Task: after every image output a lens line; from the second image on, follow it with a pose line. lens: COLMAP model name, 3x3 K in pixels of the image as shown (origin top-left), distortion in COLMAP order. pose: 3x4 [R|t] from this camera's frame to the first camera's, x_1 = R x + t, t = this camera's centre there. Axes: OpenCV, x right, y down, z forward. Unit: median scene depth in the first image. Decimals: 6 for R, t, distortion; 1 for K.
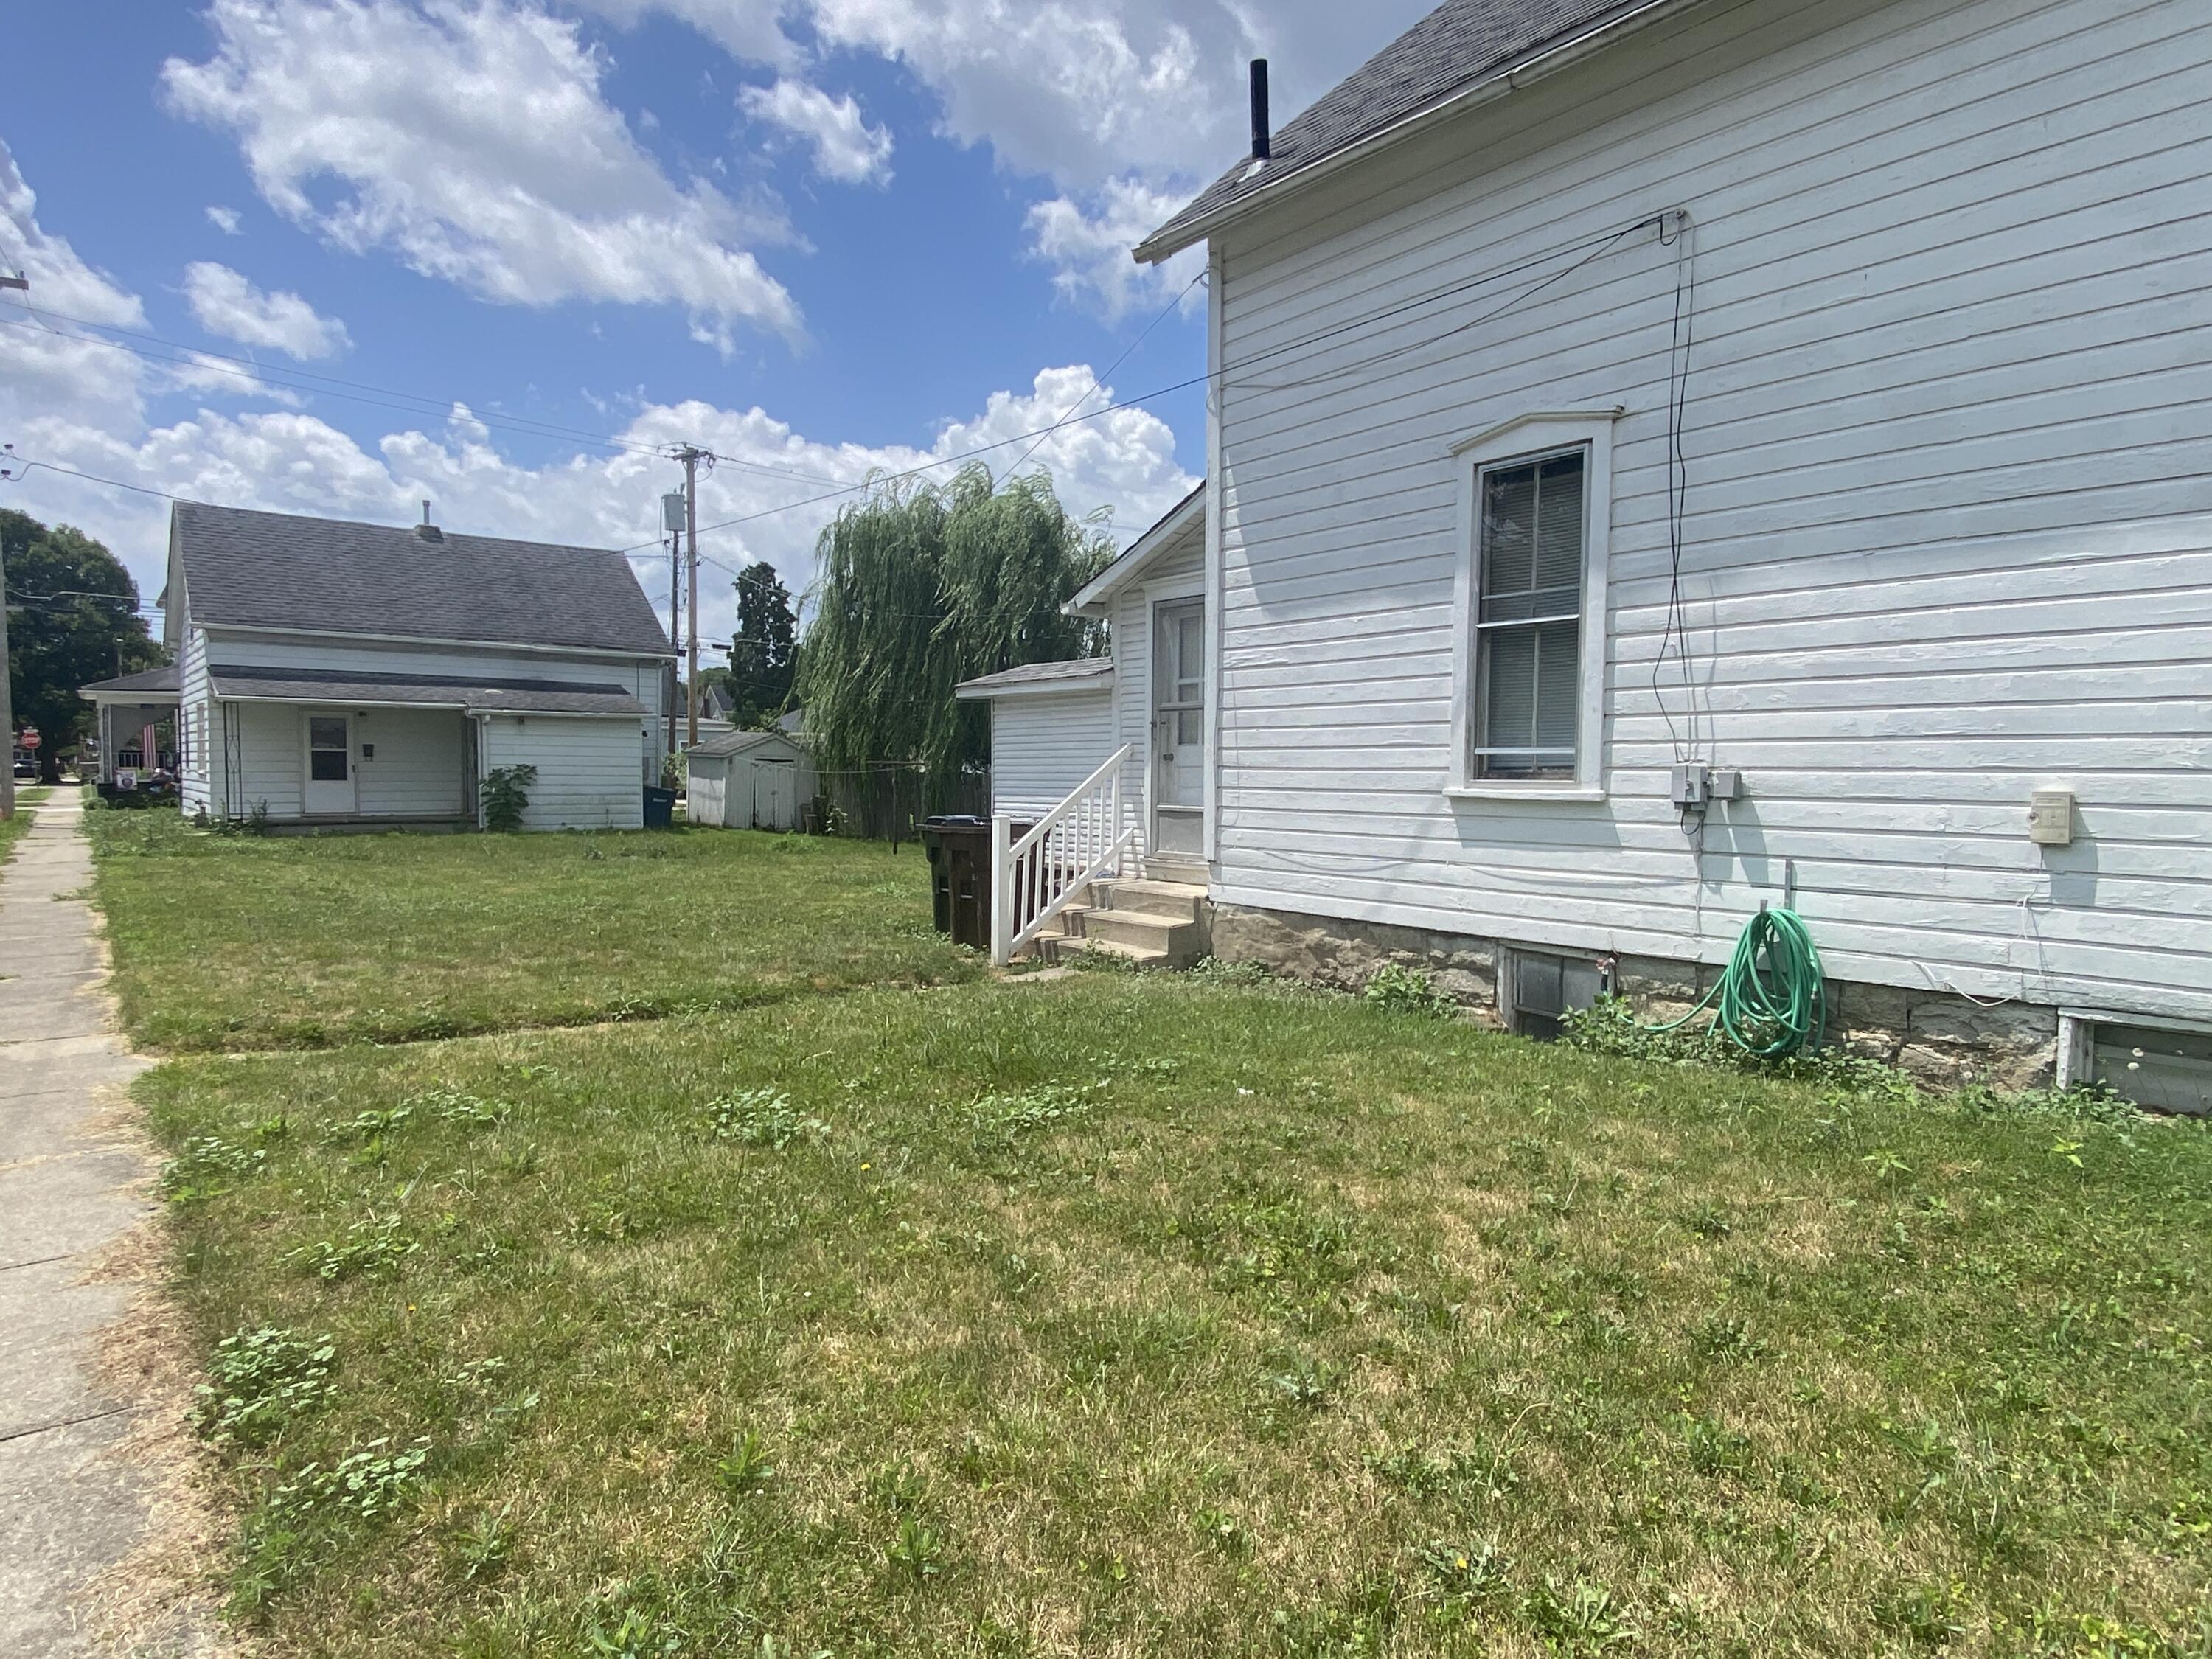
lens RADIAL K [[1319.7, 0, 1094.6], [0, 1319.7, 847.8], [0, 0, 1]] dist [0.031600, -0.013339]
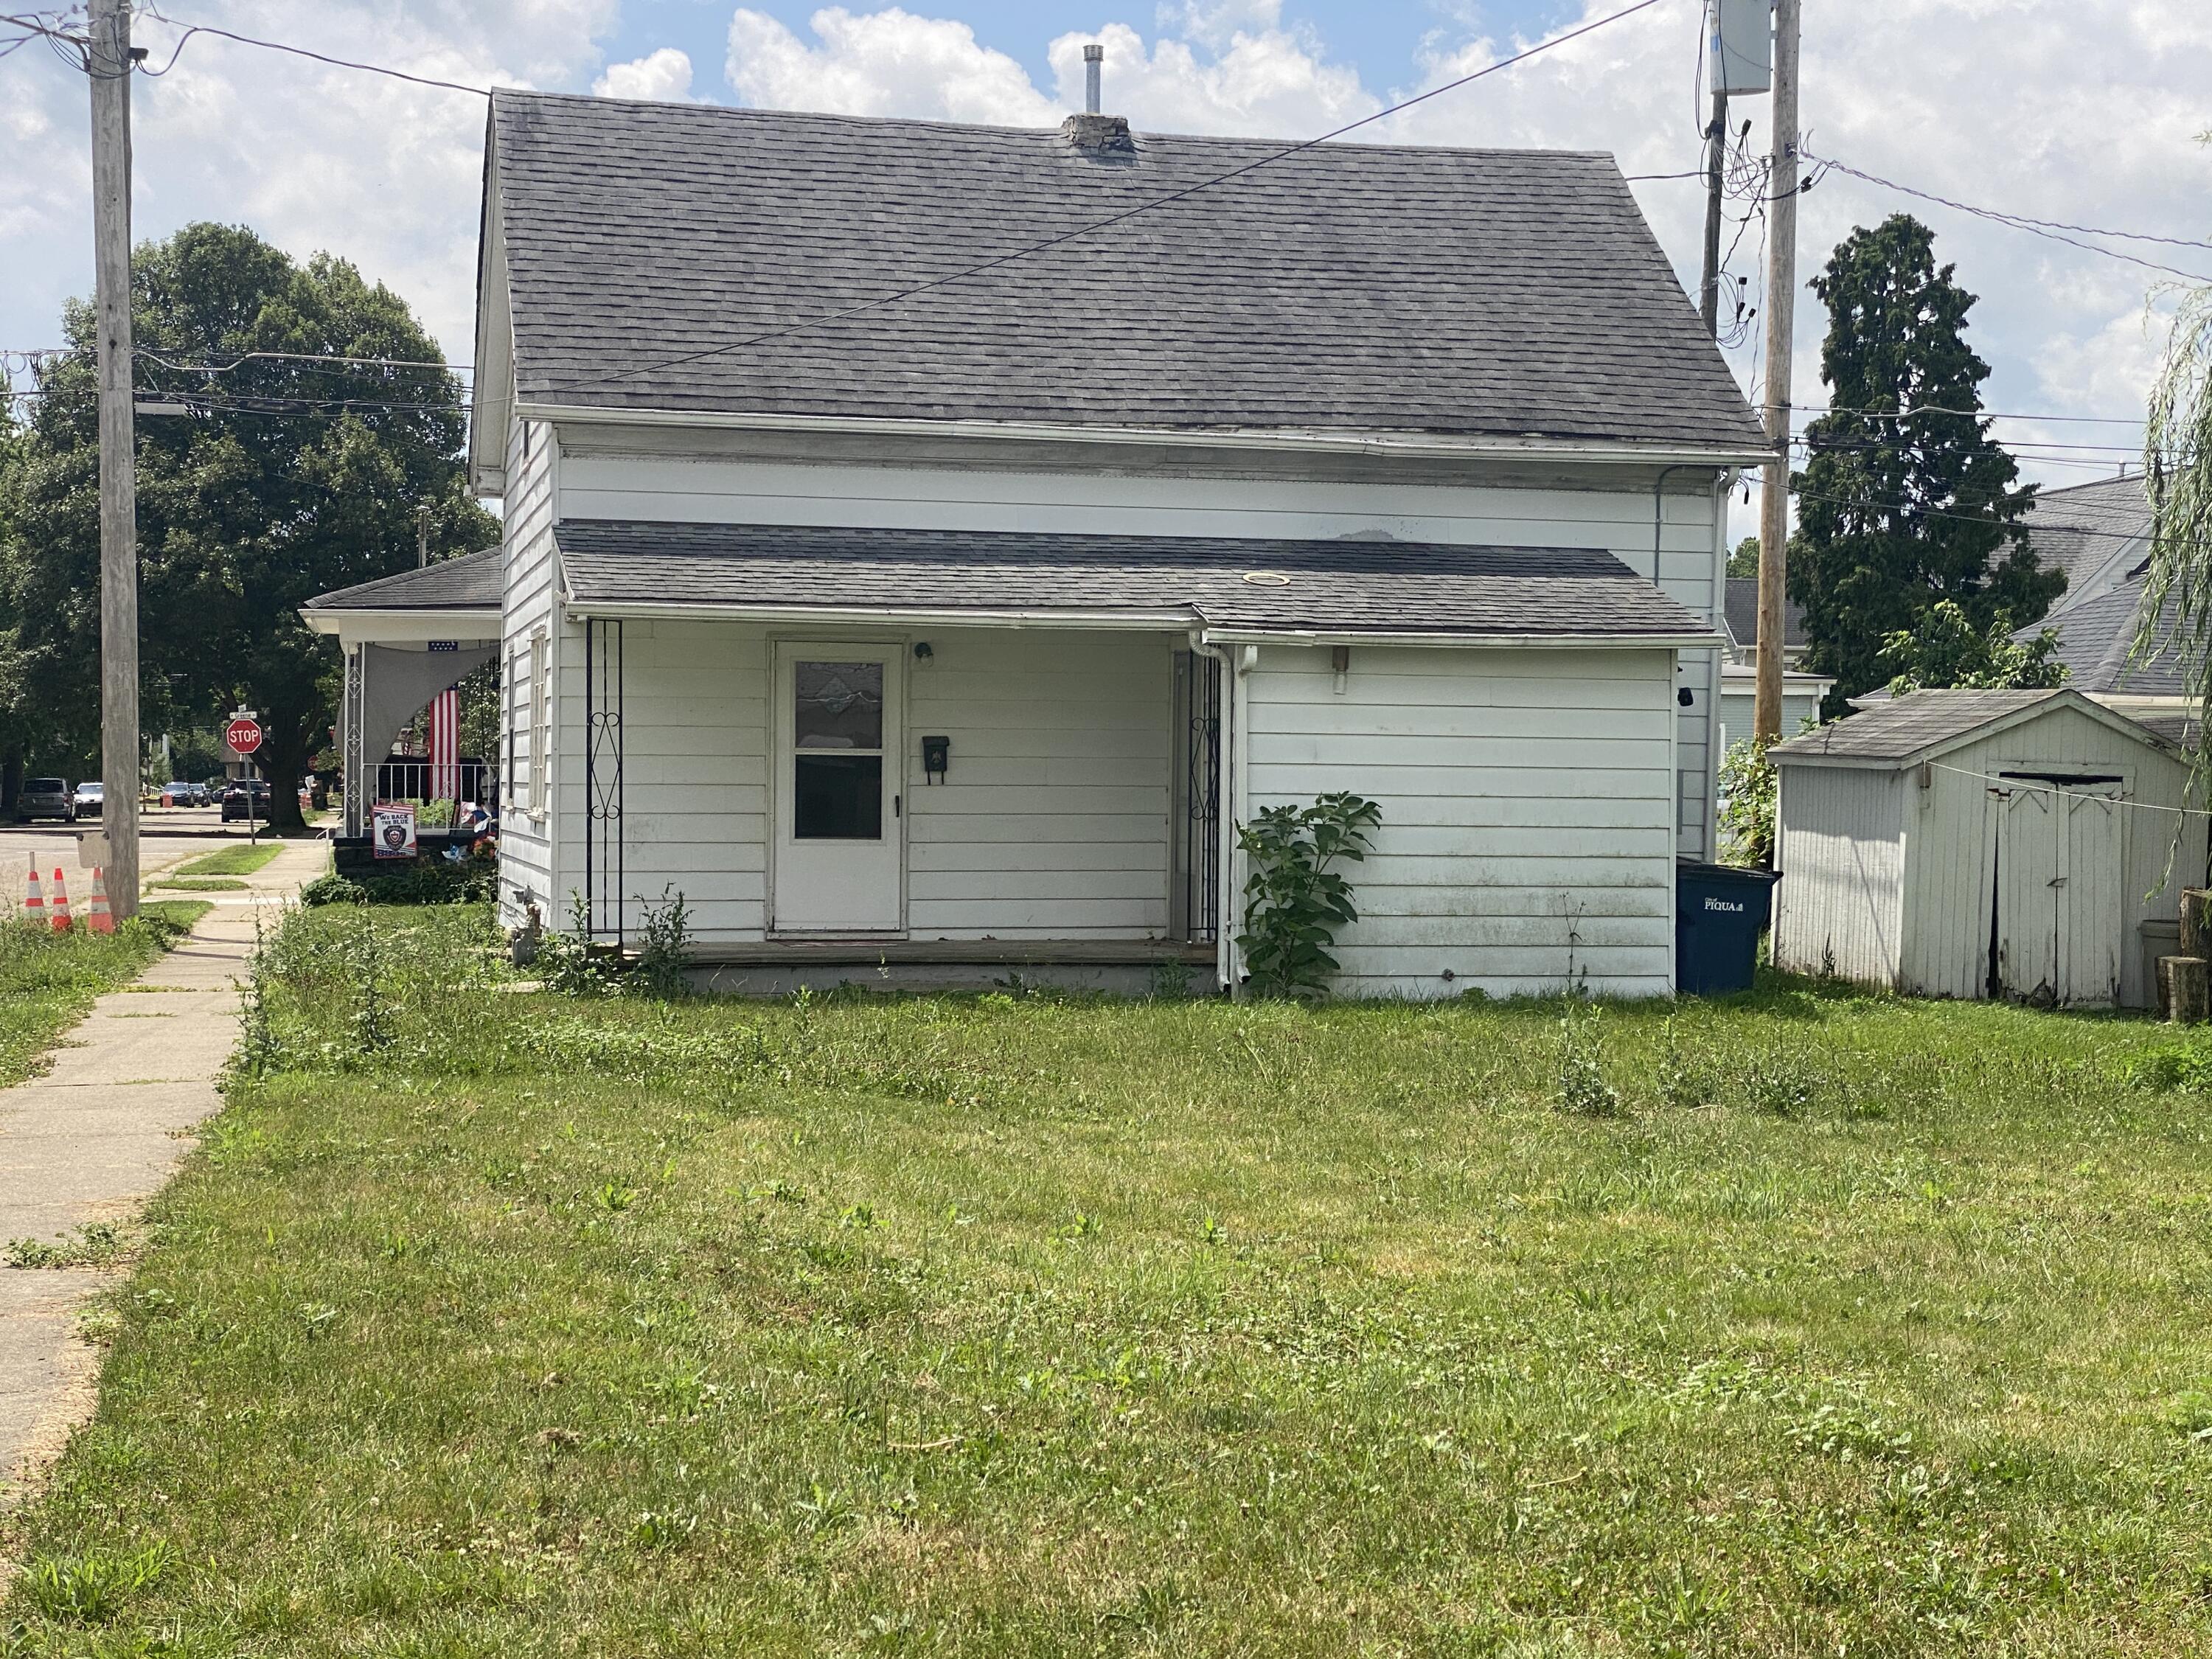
lens RADIAL K [[3538.6, 0, 1122.3], [0, 3538.6, 822.9], [0, 0, 1]] dist [0.527672, 0.000000]
pose [[0.905877, 0.004693, -0.423514, -0.139861], [-0.027523, 0.998477, -0.047805, -0.015619], [0.422645, 0.054962, 0.904627, 0.234436]]
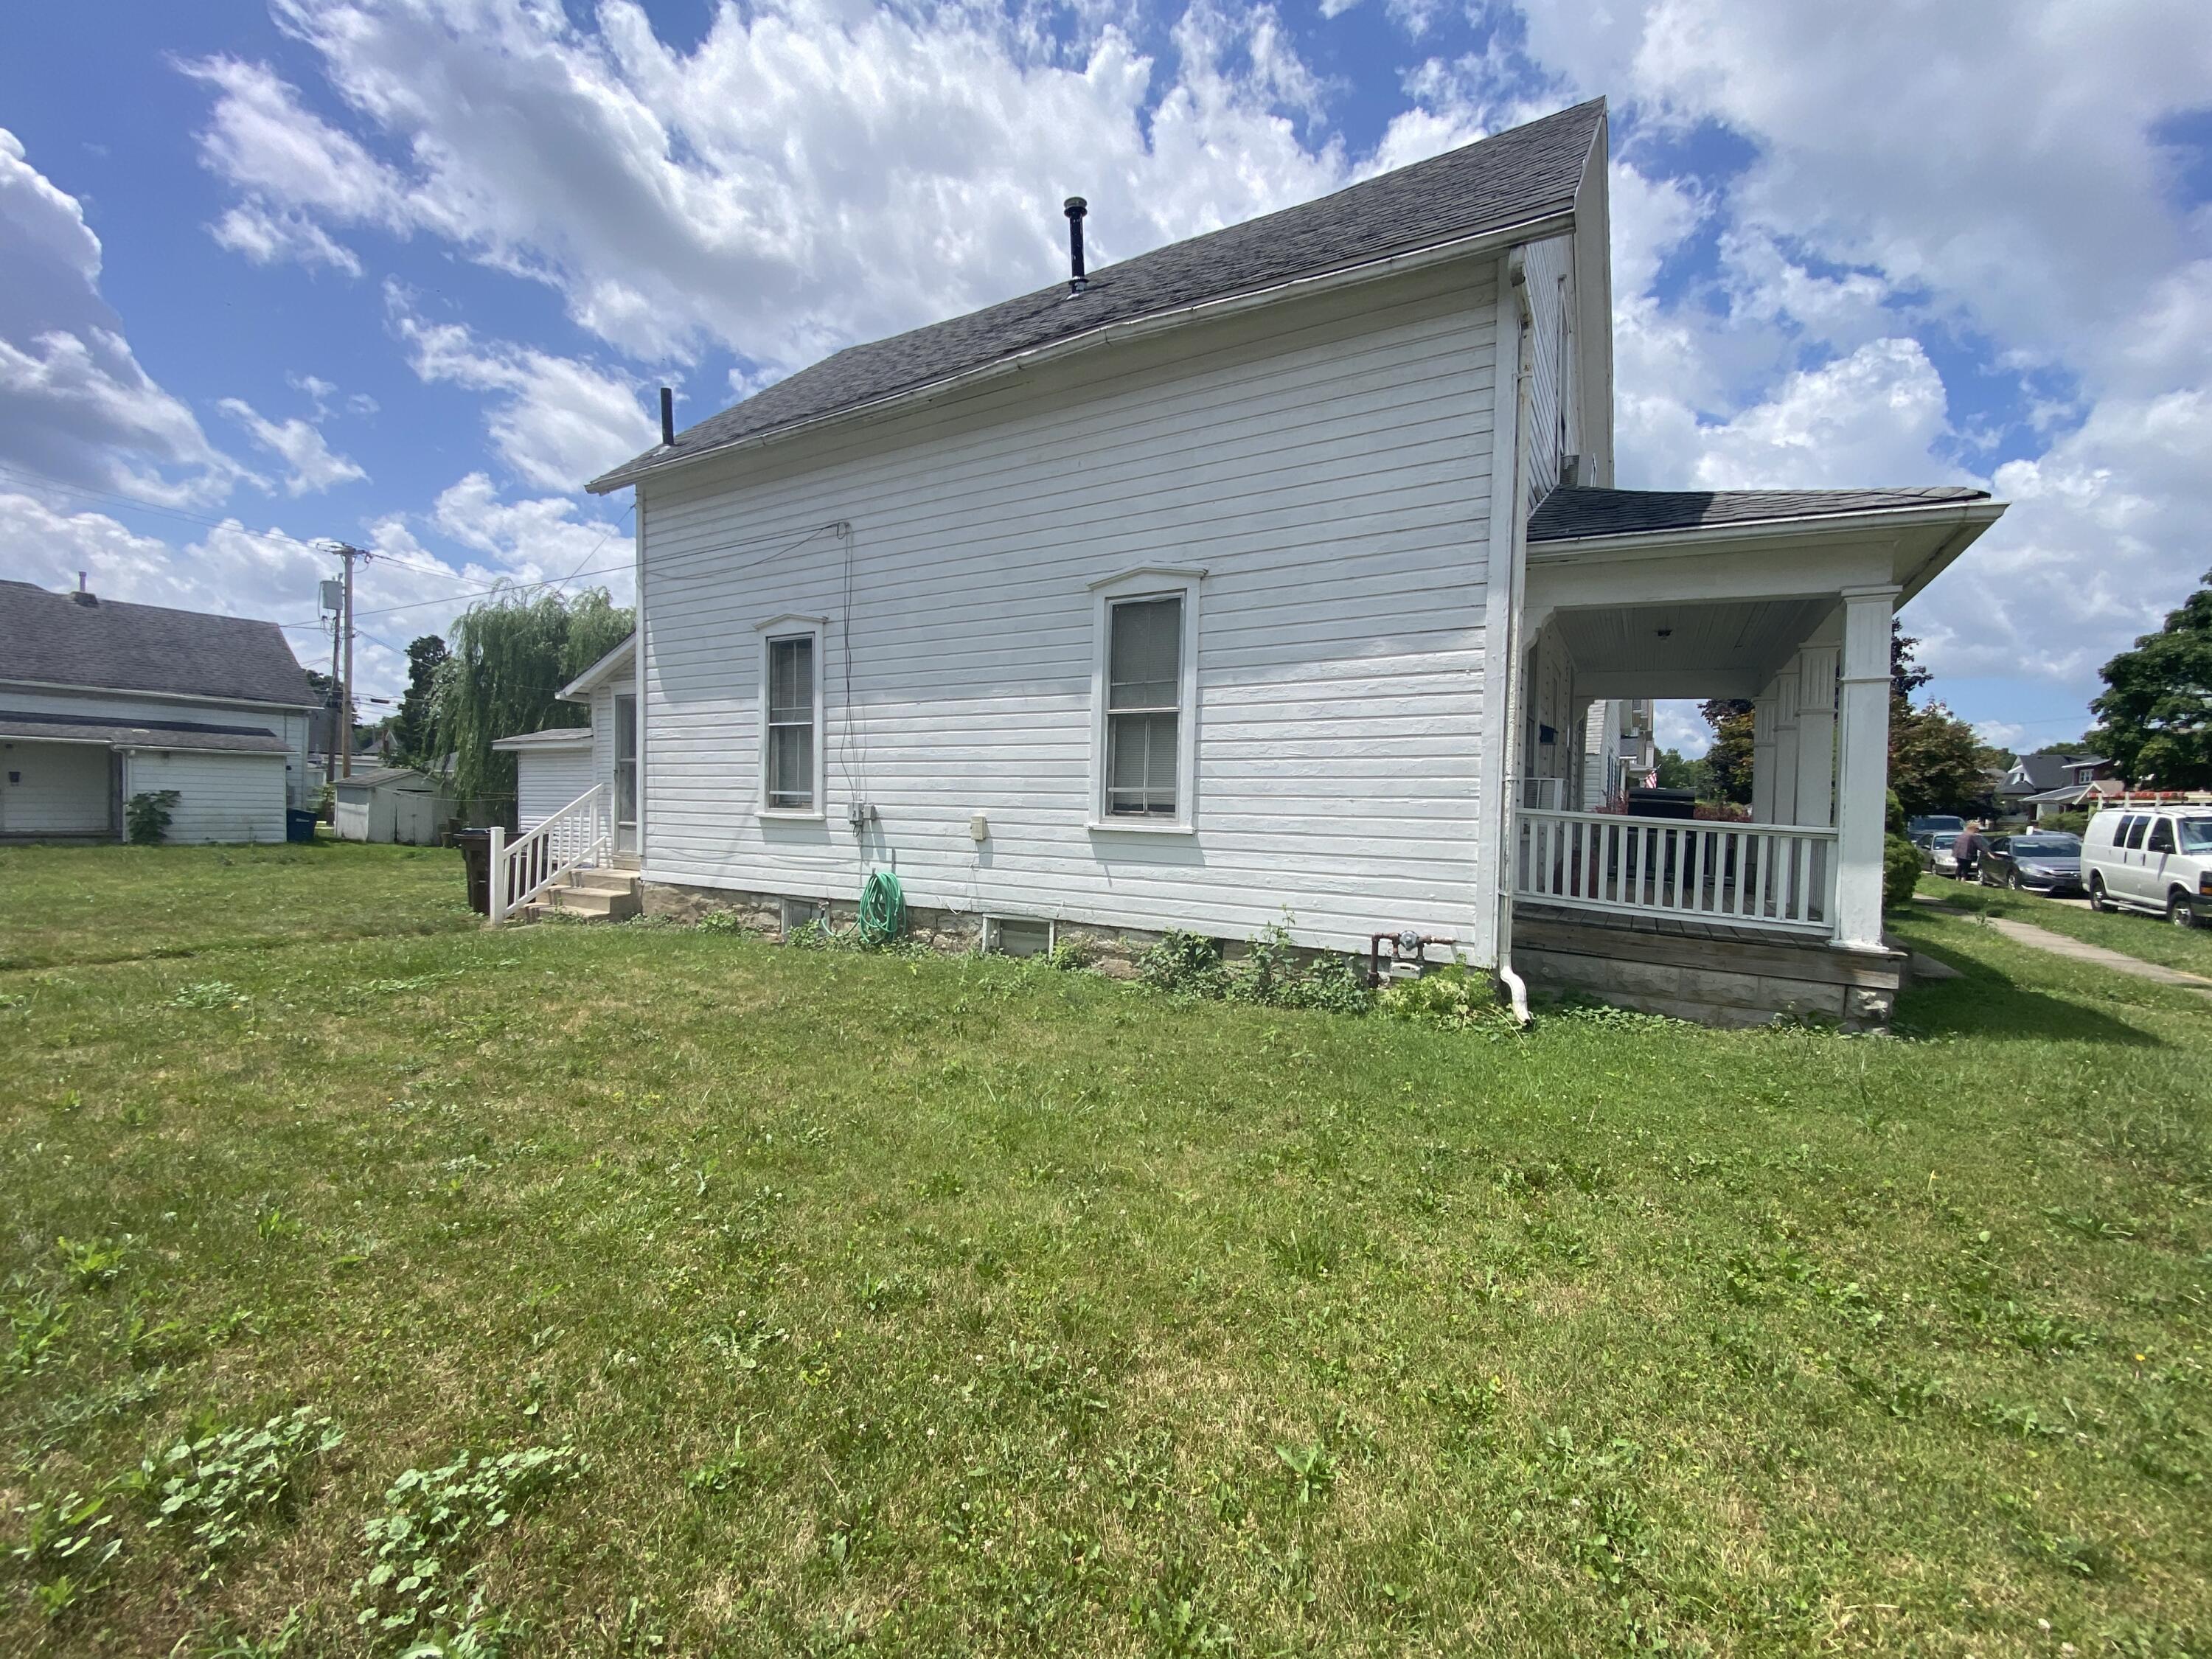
lens RADIAL K [[872.4, 0, 1115.5], [0, 872.4, 850.4], [0, 0, 1]] dist [-0.038850, -0.000828]
pose [[0.910320, -0.003824, 0.413887, 0.073842], [0.007167, 0.999953, -0.006525, 0.005926], [-0.413843, 0.008906, 0.910305, -0.091590]]
